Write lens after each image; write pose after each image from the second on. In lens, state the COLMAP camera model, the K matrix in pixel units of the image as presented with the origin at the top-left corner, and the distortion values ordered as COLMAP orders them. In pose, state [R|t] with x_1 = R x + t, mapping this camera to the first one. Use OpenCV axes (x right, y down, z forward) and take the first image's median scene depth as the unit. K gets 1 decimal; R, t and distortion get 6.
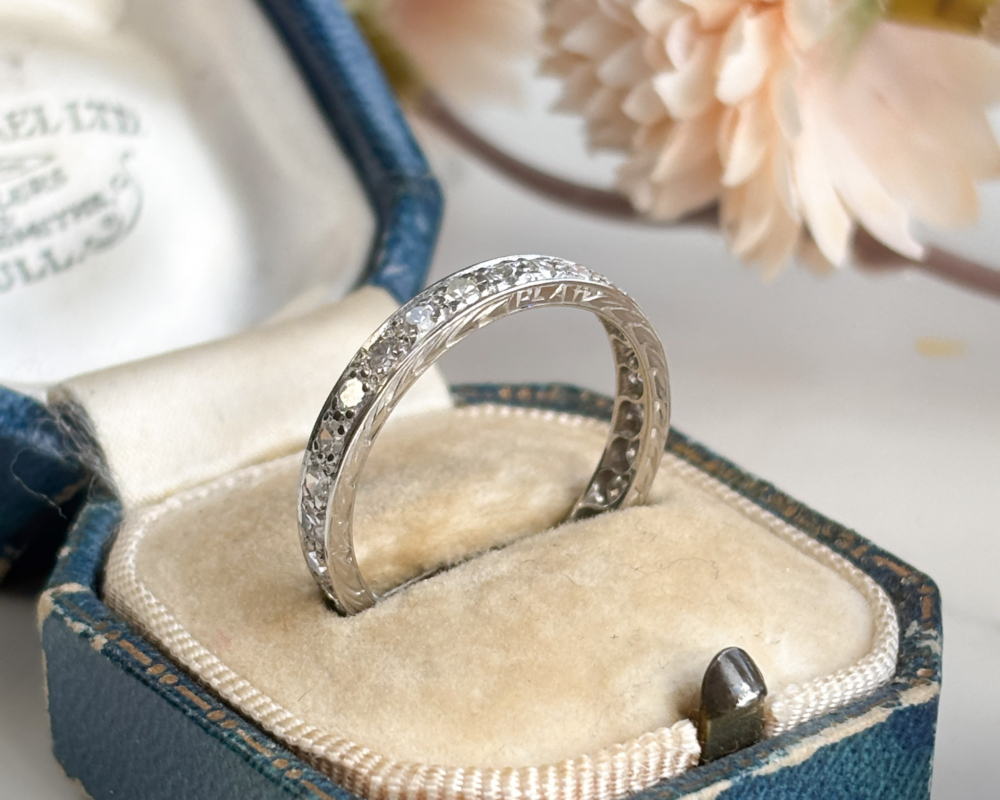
lens RADIAL K [[3498.0, 0, 529.6], [0, 3498.0, 376.9], [0, 0, 1]] dist [0.343456, 0.000000]
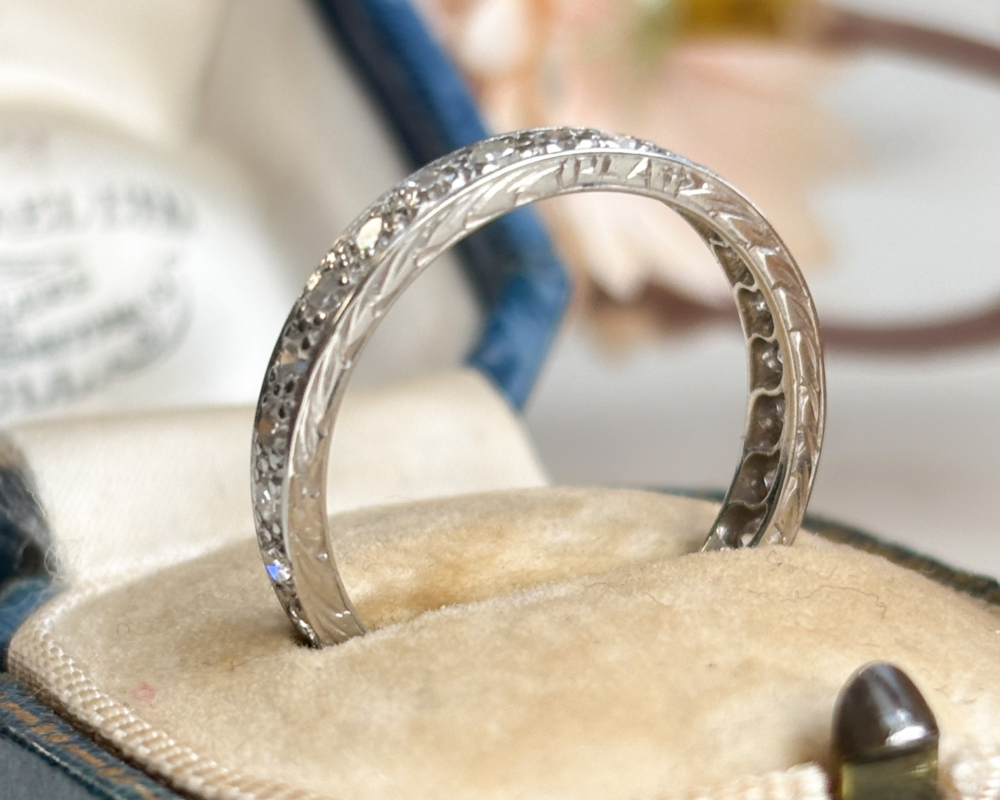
lens RADIAL K [[3498.0, 0, 525.3], [0, 3498.0, 479.4], [0, 0, 1]] dist [0.343456, 0.000000]
pose [[0.992705, 0.002435, -0.120546, 0.067236], [-0.027131, 0.978667, -0.203655, 0.171468], [0.117478, 0.205440, 0.971593, 0.343467]]
